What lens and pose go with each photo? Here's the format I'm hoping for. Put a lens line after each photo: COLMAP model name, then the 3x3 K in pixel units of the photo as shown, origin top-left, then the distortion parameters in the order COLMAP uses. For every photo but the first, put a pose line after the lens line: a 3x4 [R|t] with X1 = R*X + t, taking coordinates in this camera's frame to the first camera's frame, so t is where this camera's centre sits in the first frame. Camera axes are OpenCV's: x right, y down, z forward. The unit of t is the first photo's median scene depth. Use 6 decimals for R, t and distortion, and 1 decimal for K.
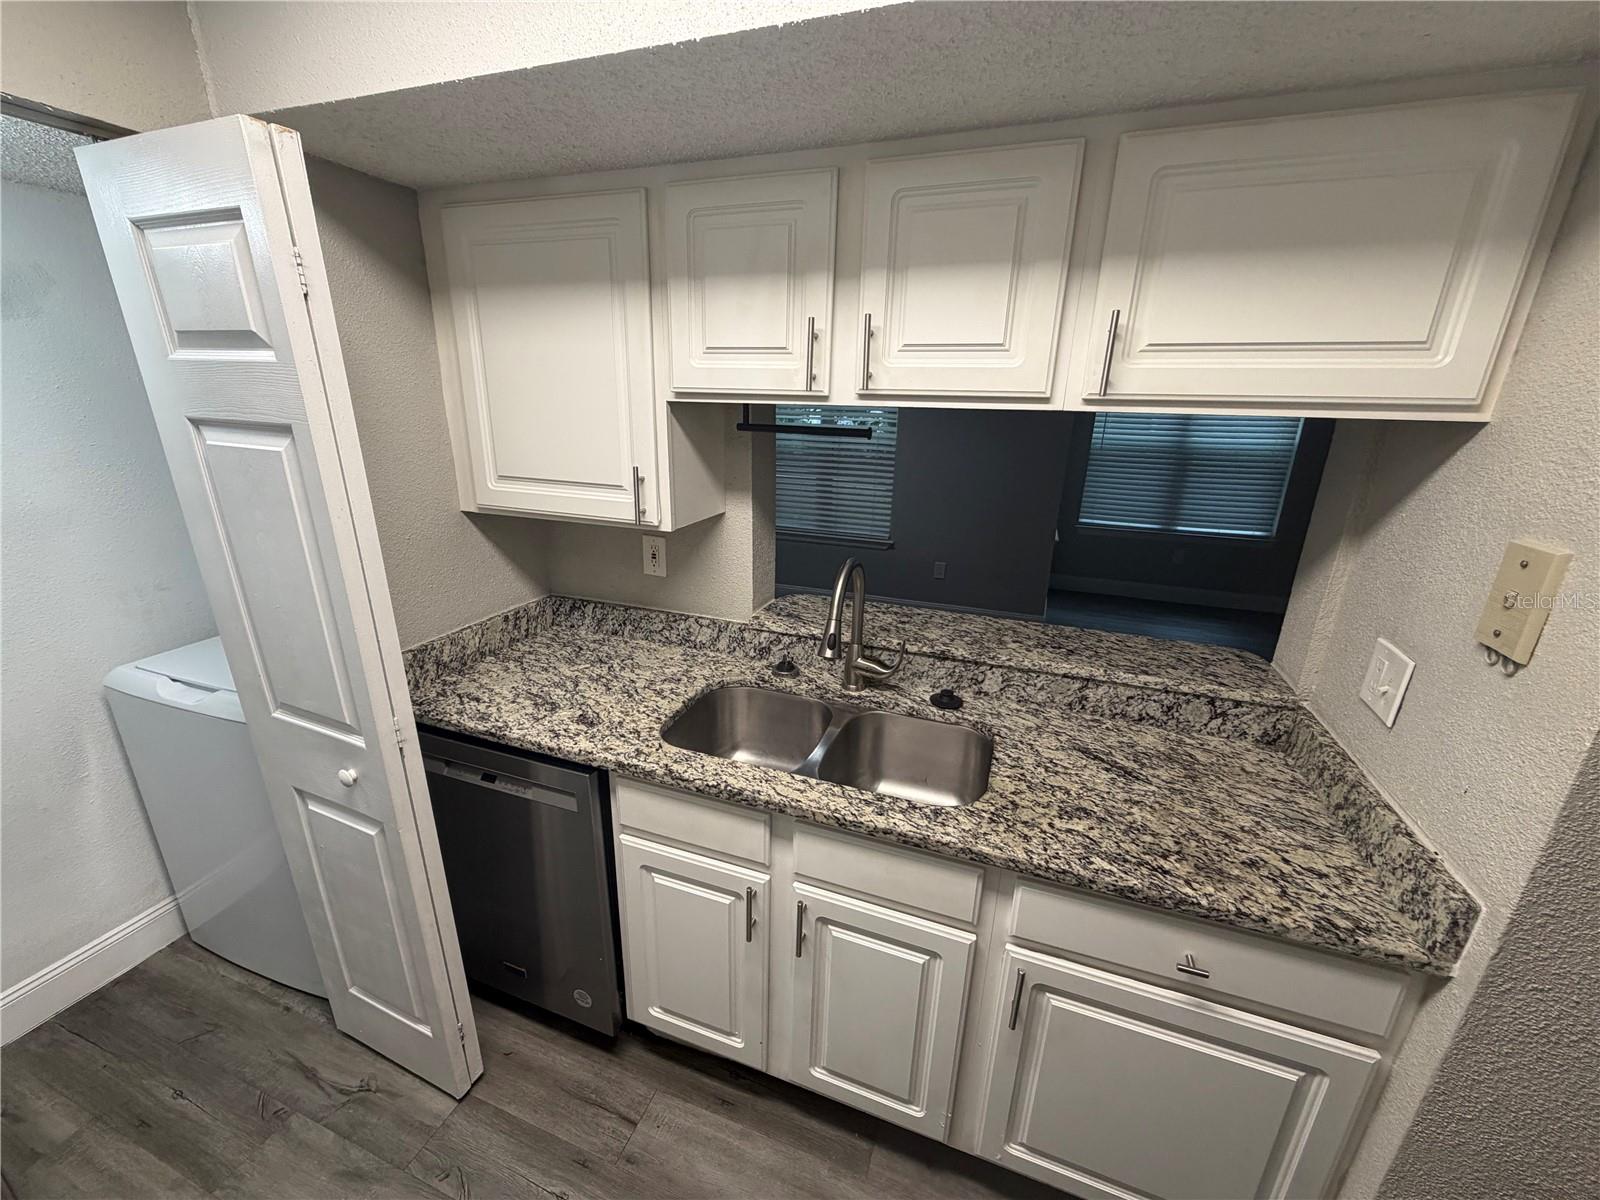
lens RADIAL K [[633.3, 0, 795.6], [0, 633.3, 600.8], [0, 0, 1]] dist [-0.000432, 0.000077]
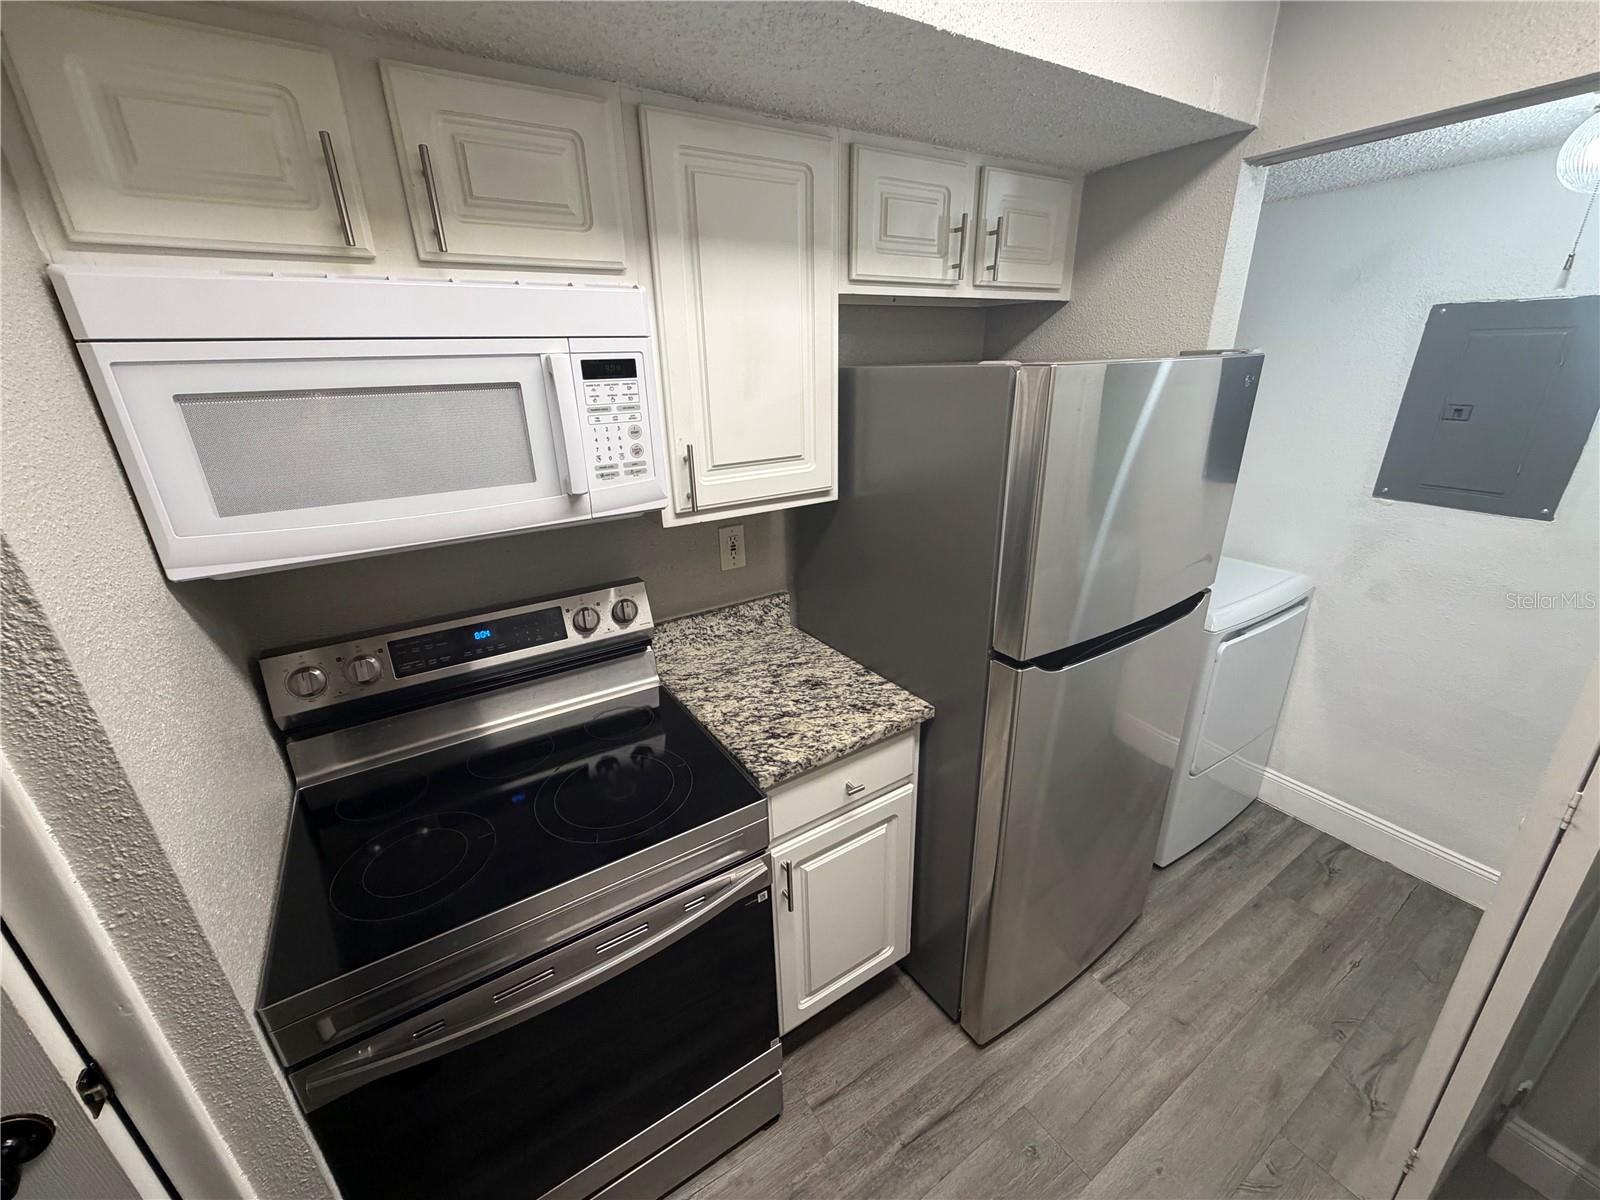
lens RADIAL K [[633.3, 0, 795.6], [0, 633.3, 600.8], [0, 0, 1]] dist [-0.000432, 0.000077]
pose [[-0.605098, 0.281681, -0.744656, 0.321003], [-0.231642, 0.832567, 0.503164, -0.124944], [0.761707, 0.476957, -0.438535, 0.388808]]
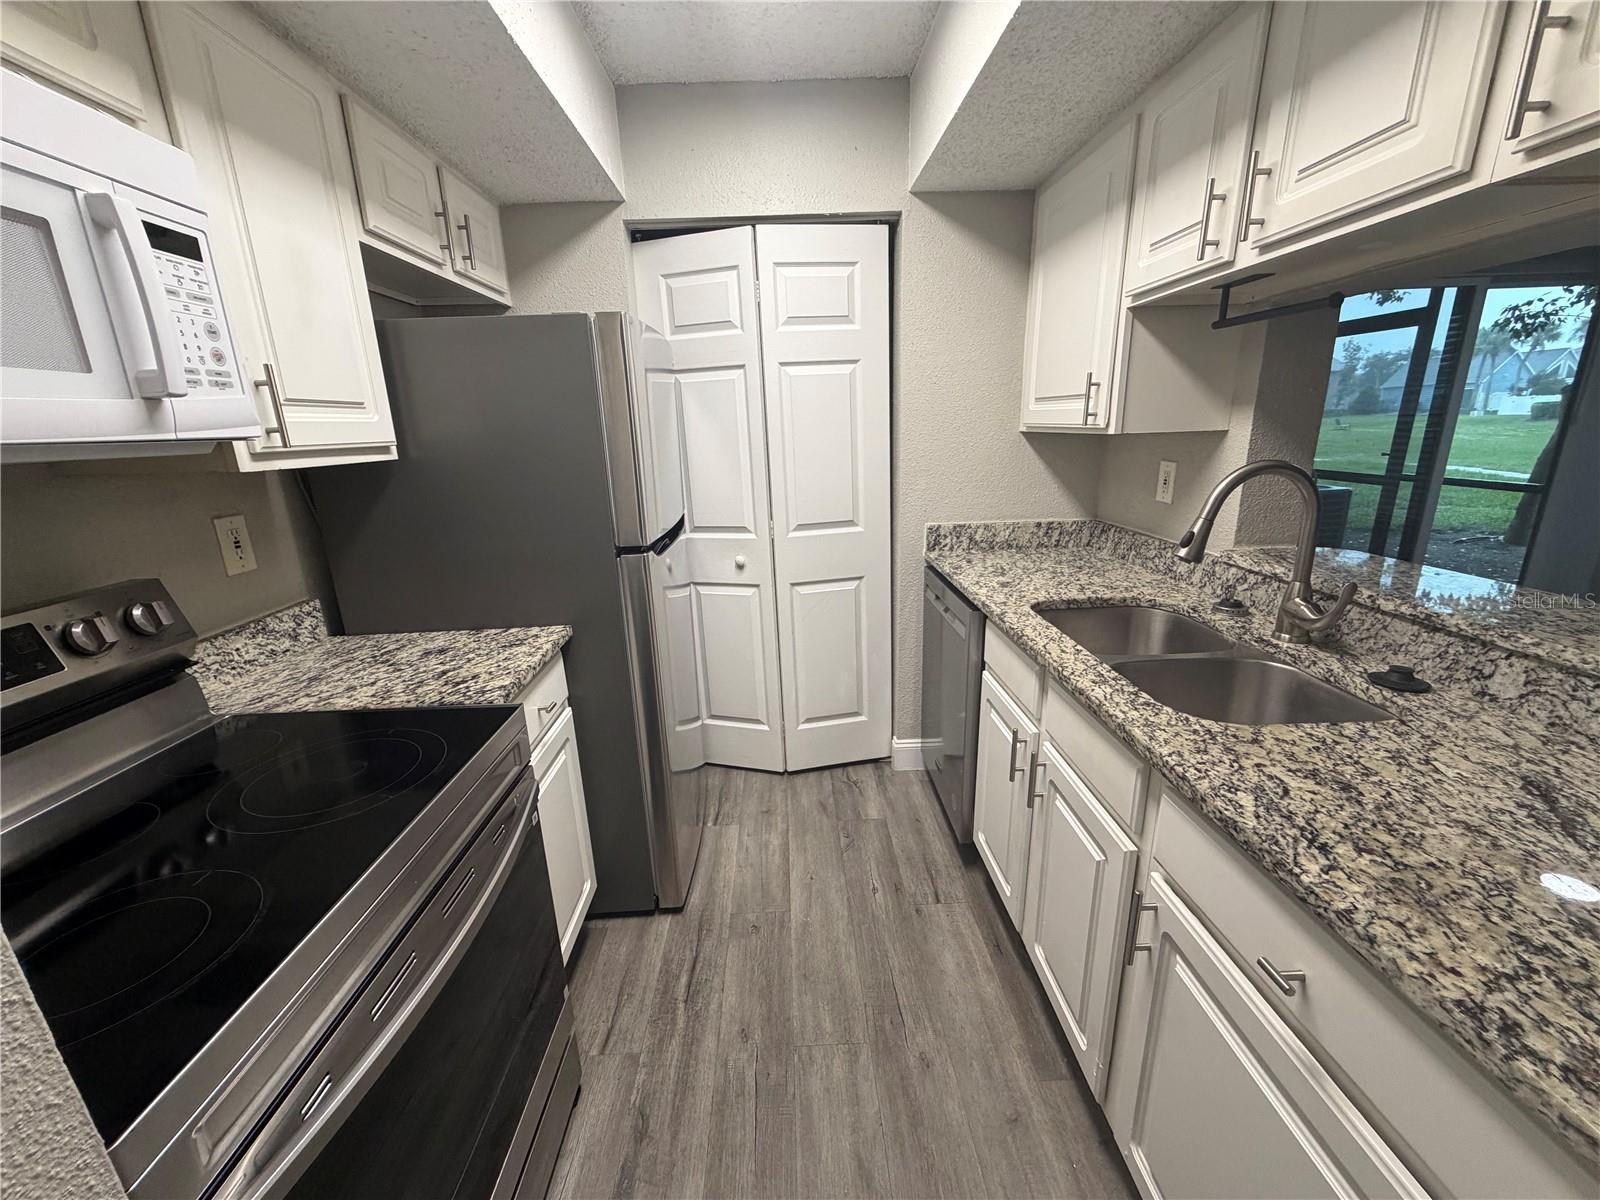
lens RADIAL K [[633.3, 0, 795.6], [0, 633.3, 600.8], [0, 0, 1]] dist [-0.000432, 0.000077]
pose [[0.370189, 0.220206, -0.902480, 0.602333], [-0.249982, 0.959276, 0.131525, 0.148414], [0.894690, 0.176914, 0.410161, 0.117346]]
